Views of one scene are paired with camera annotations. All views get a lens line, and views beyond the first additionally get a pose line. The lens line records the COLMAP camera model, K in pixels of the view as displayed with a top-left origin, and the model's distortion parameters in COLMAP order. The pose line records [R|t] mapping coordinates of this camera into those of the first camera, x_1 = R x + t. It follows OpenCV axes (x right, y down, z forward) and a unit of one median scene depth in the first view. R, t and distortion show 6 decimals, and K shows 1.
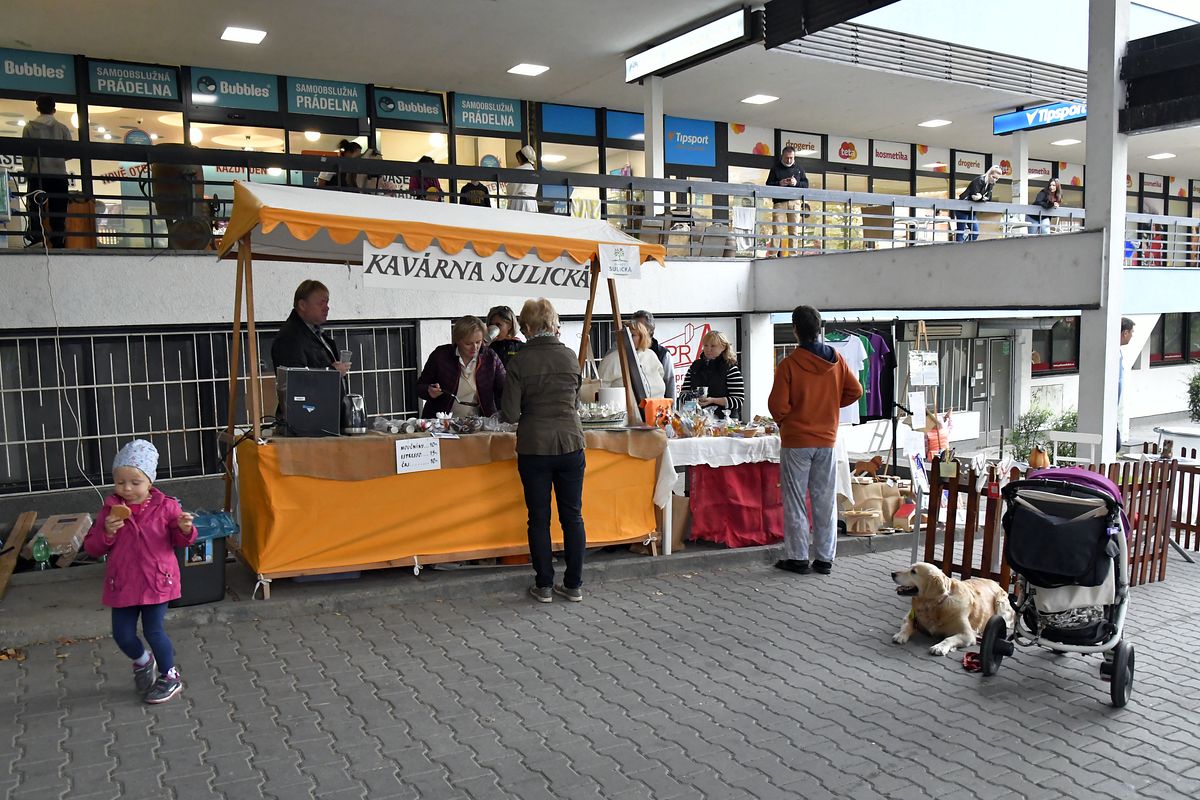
lens RADIAL K [[961.9, 0, 600.0], [0, 961.9, 400.0], [0, 0, 1]] dist [-0.027248, -0.006379]
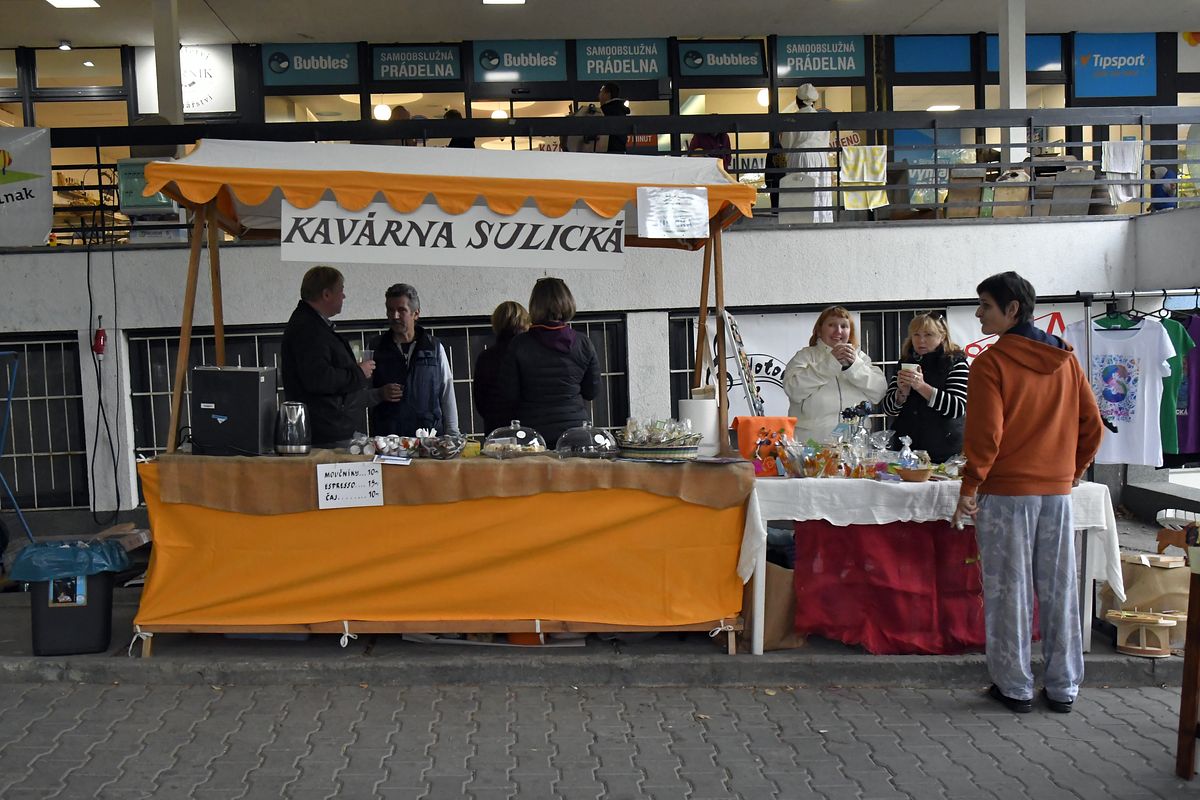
lens RADIAL K [[1080.6, 0, 600.0], [0, 1080.6, 400.0], [0, 0, 1]] dist [-0.020981, -0.004894]
pose [[0.896842, 0.016508, -0.442043, 0.317001], [-0.021503, 0.999749, -0.006293, -0.006503], [0.441828, 0.015149, 0.896972, 0.304741]]
